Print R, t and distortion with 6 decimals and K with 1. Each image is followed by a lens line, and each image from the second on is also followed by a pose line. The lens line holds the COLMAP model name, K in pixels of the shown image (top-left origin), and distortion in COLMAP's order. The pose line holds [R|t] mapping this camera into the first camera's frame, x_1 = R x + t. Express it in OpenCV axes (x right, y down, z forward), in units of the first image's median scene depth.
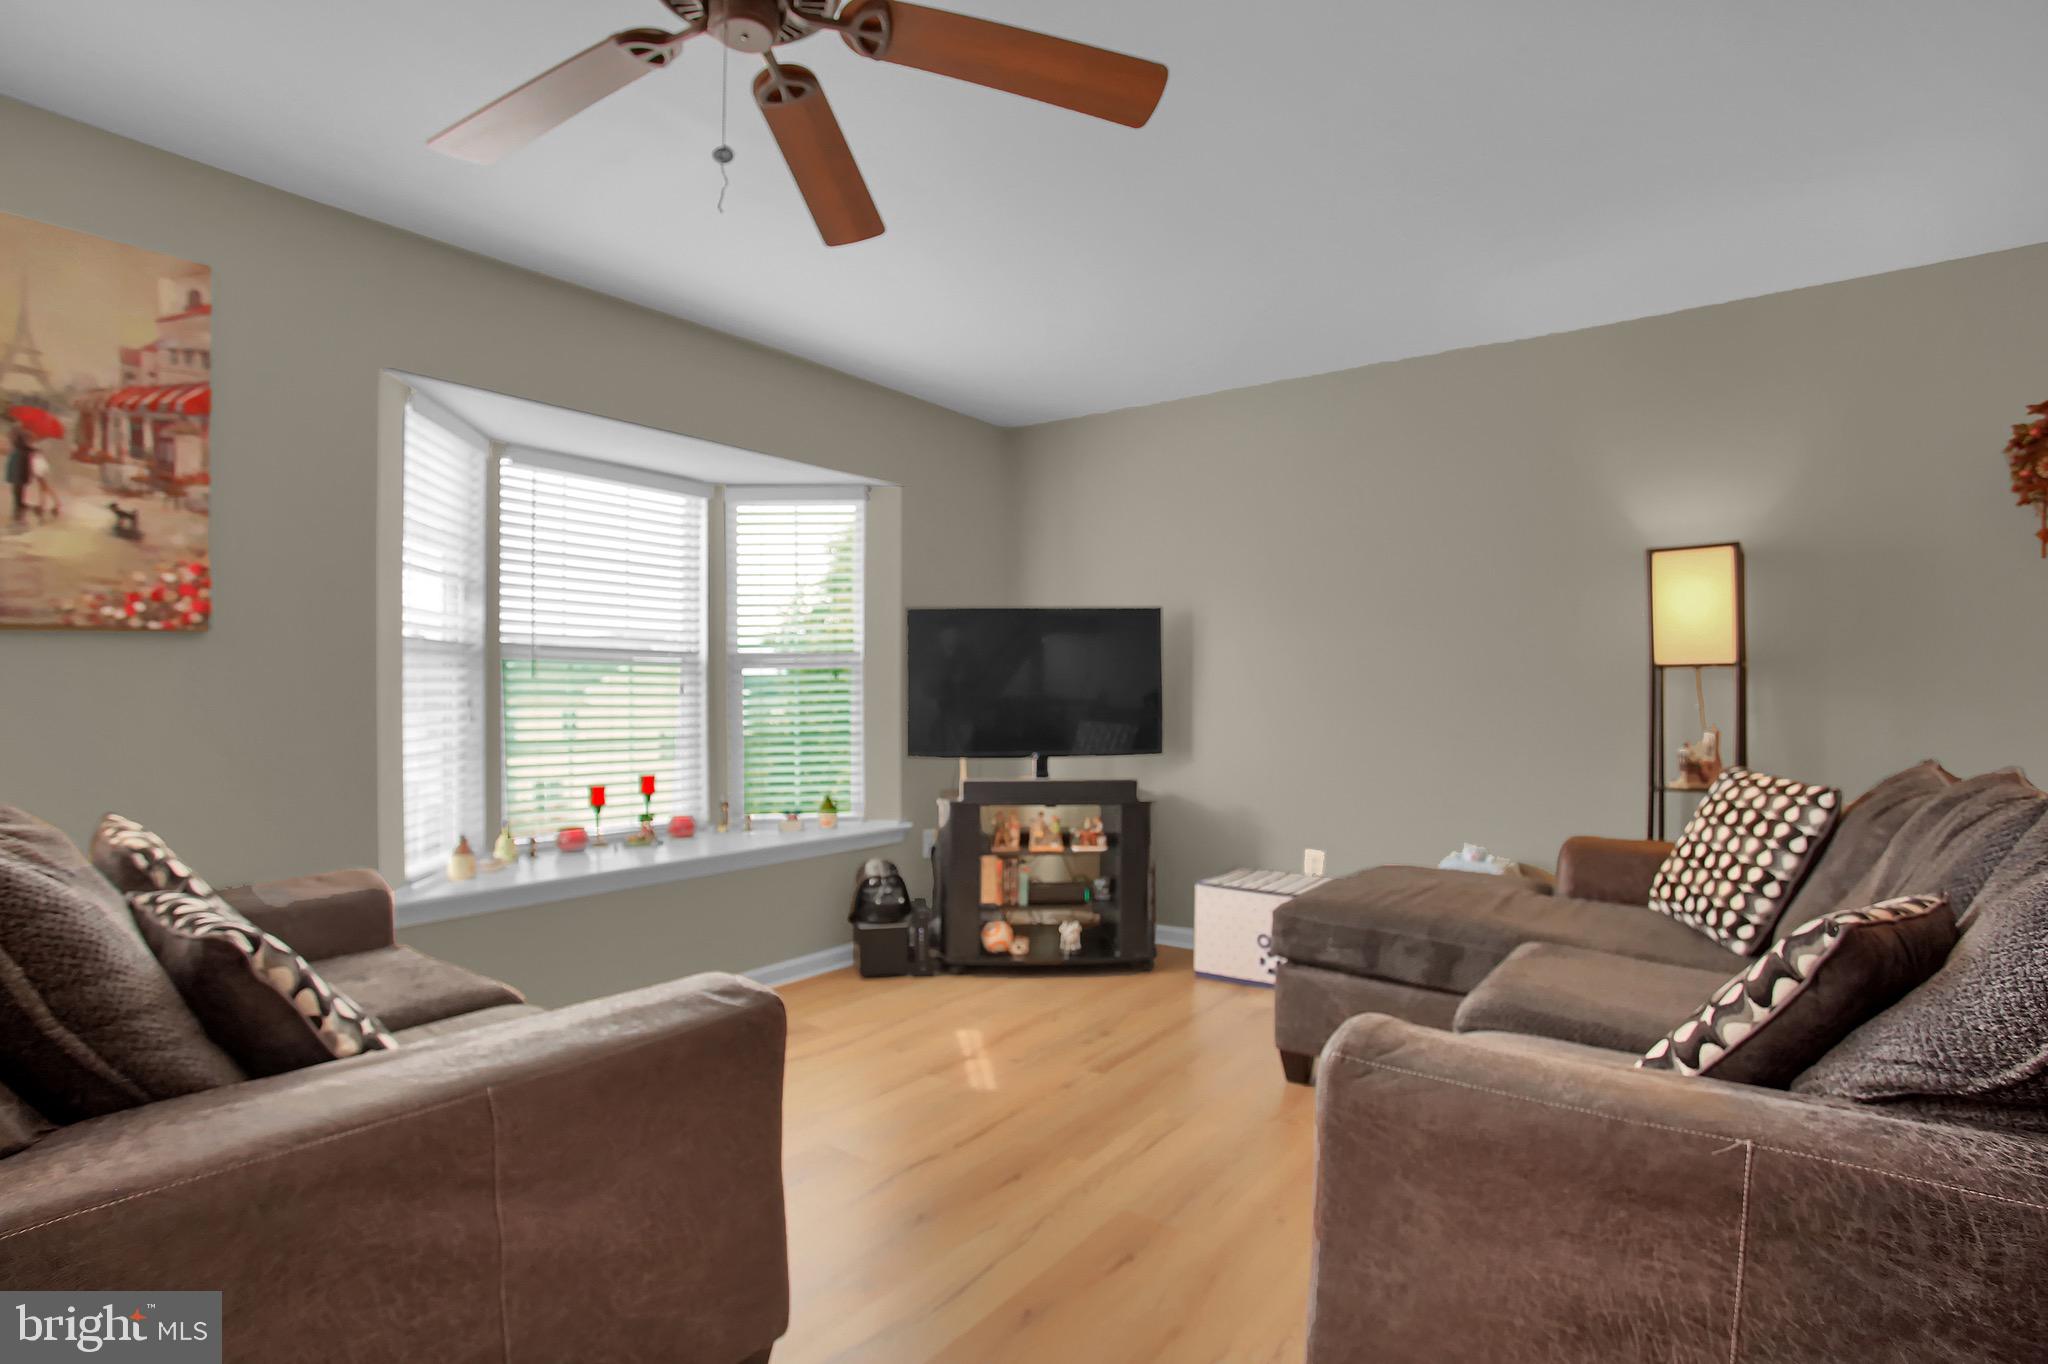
lens RADIAL K [[992.3, 0, 1015.6], [0, 992.3, 682.0], [0, 0, 1]] dist [-0.057276, 0.015120]
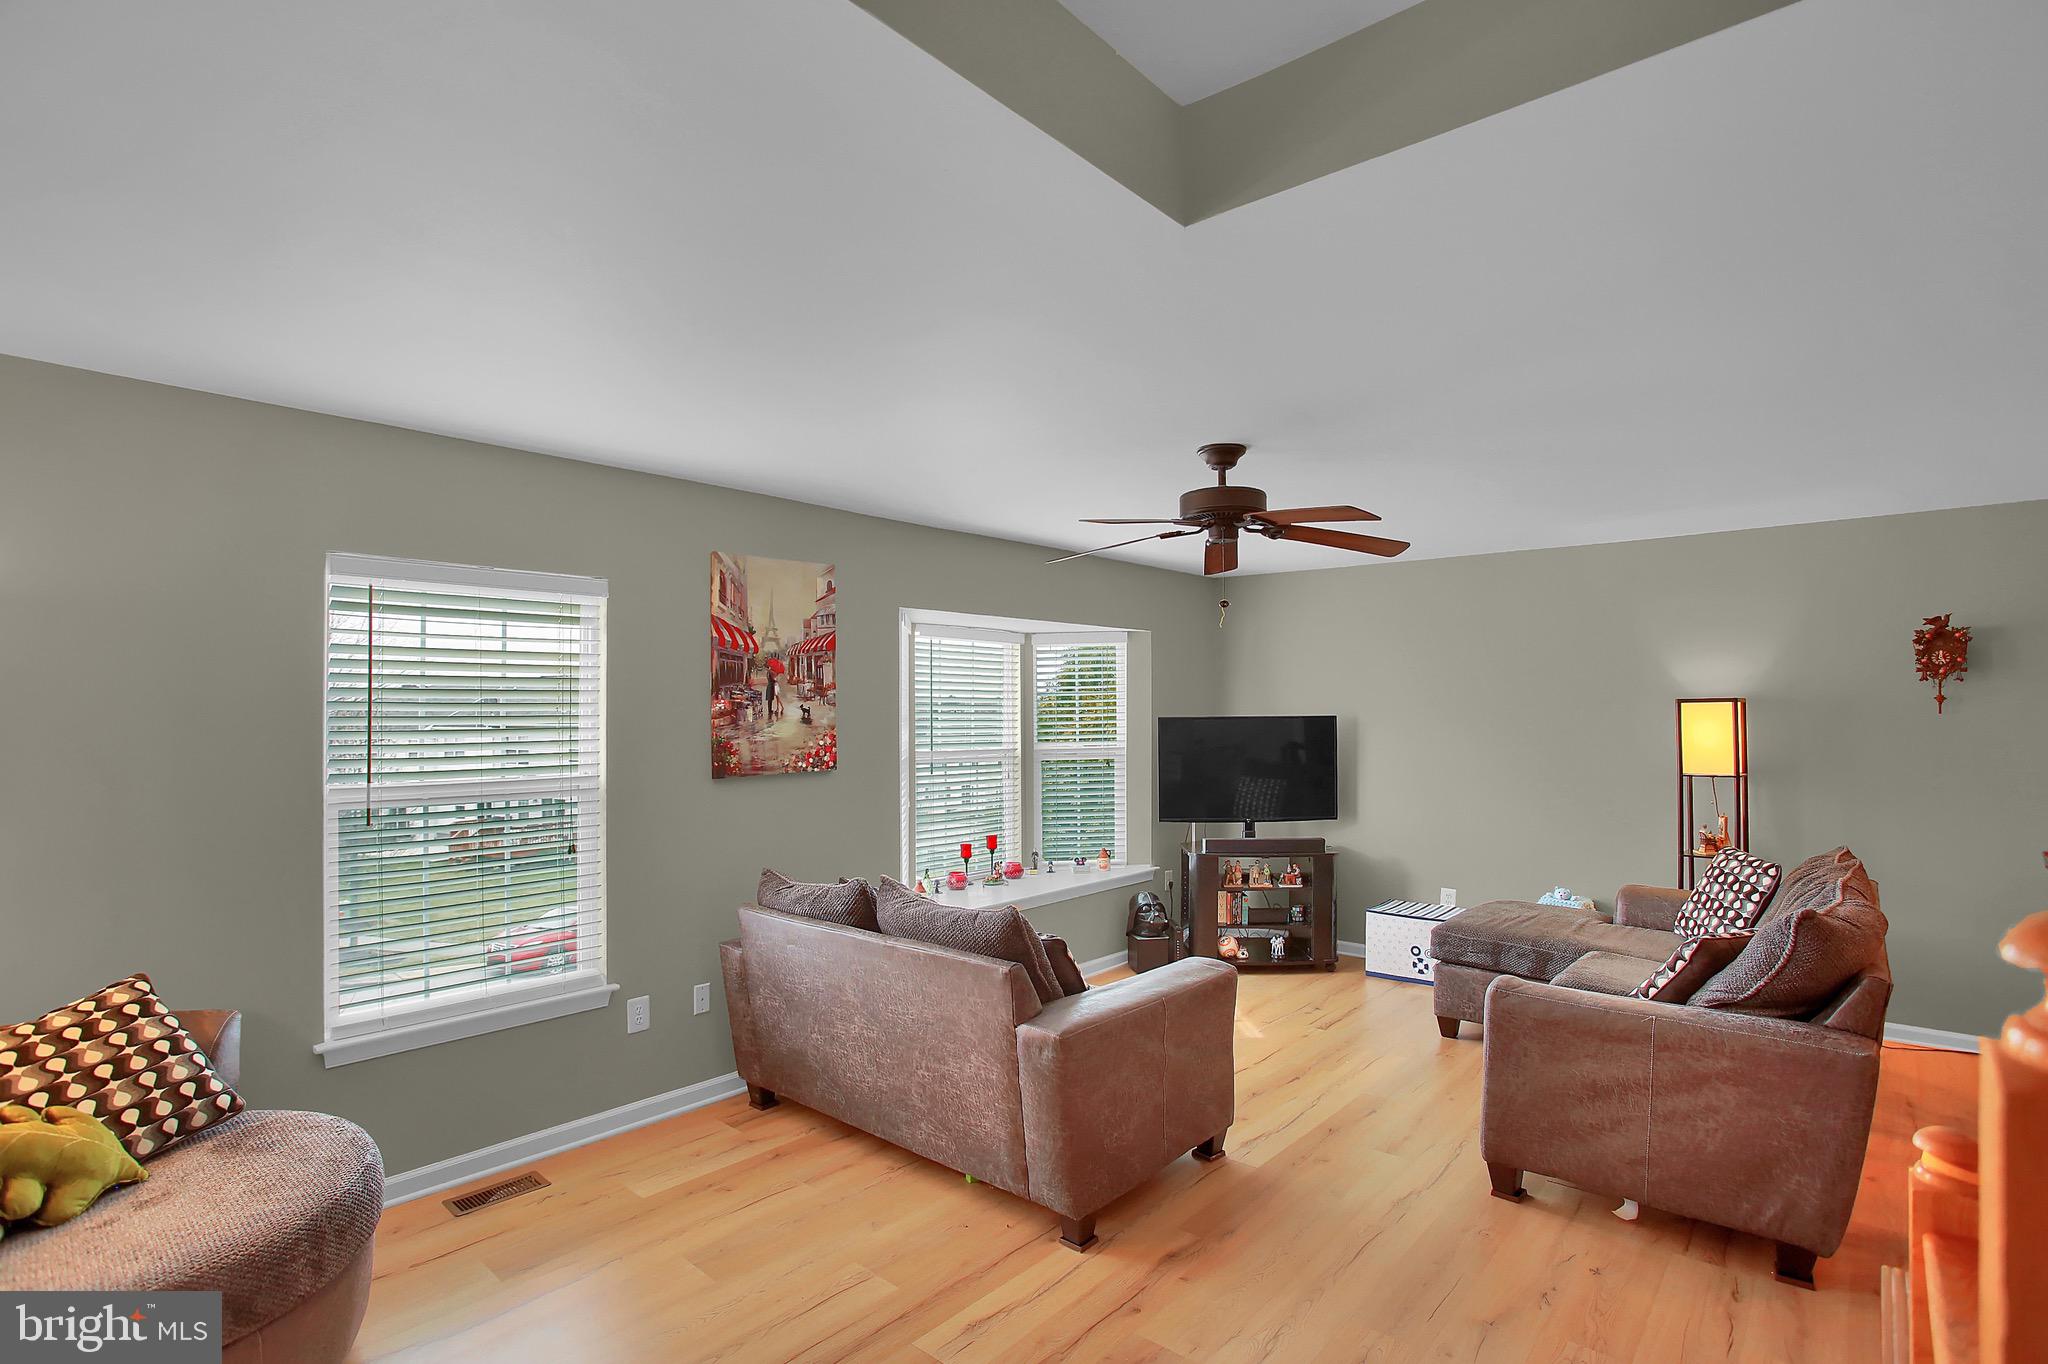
lens RADIAL K [[992.3, 0, 1013.7], [0, 992.3, 694.1], [0, 0, 1]] dist [-0.057276, 0.015120]
pose [[0.996283, -0.003160, -0.086086, -0.274244], [0.002813, 0.999987, -0.004157, -0.146285], [0.086098, 0.003899, 0.996279, -0.638908]]
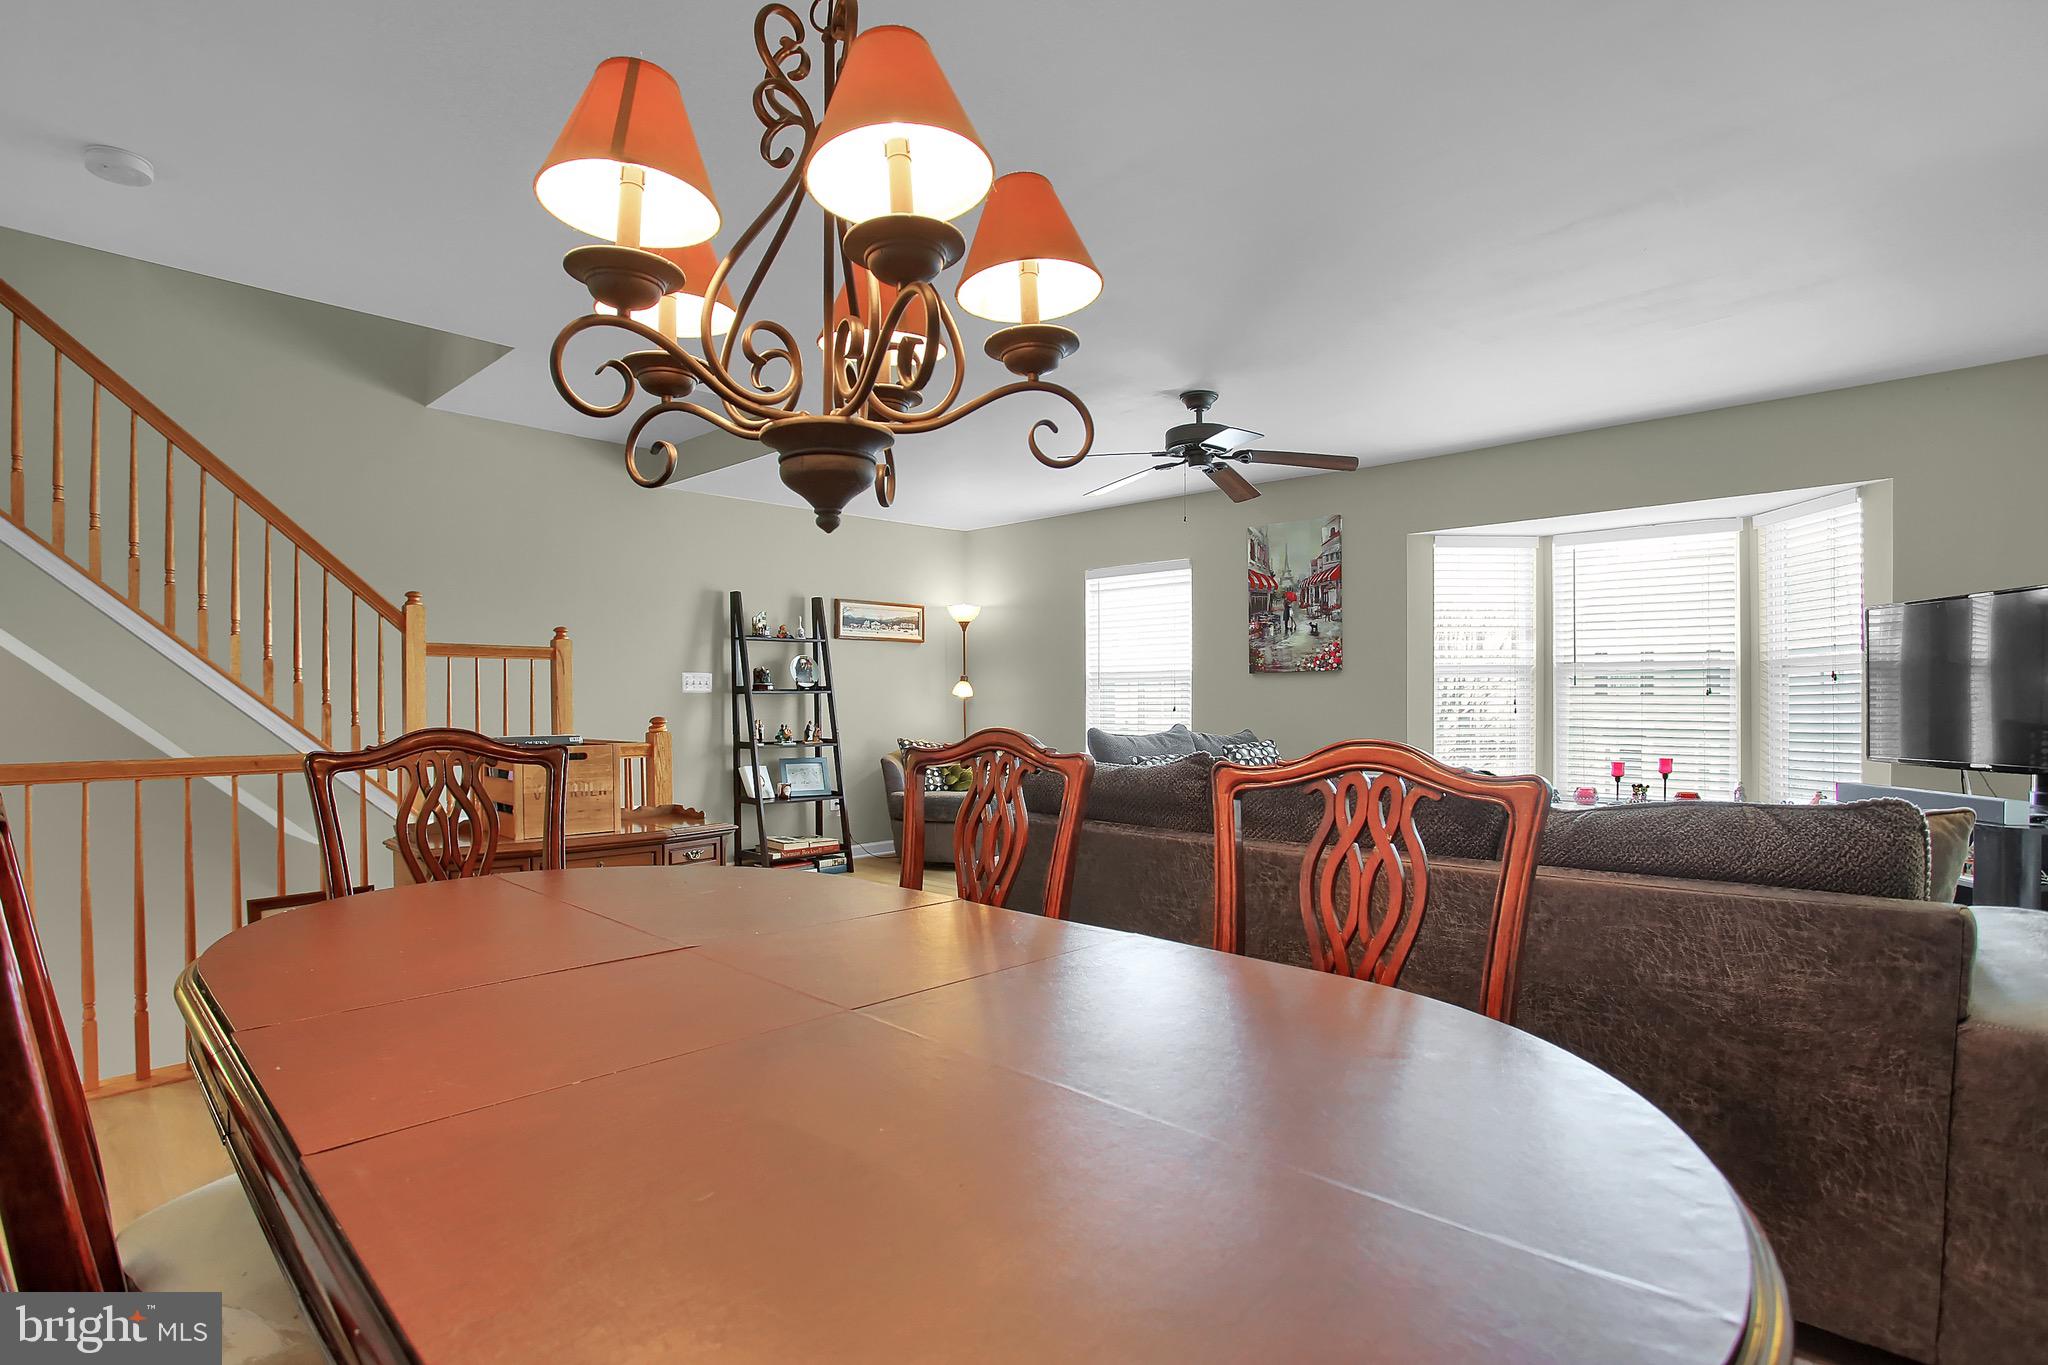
lens RADIAL K [[992.3, 0, 1016.6], [0, 992.3, 725.2], [0, 0, 1]] dist [-0.057276, 0.015120]
pose [[-0.121640, 0.027401, -0.992196, 1.309940], [0.013512, 0.999572, 0.025948, 0.006729], [0.992482, -0.010250, -0.121959, 0.392892]]
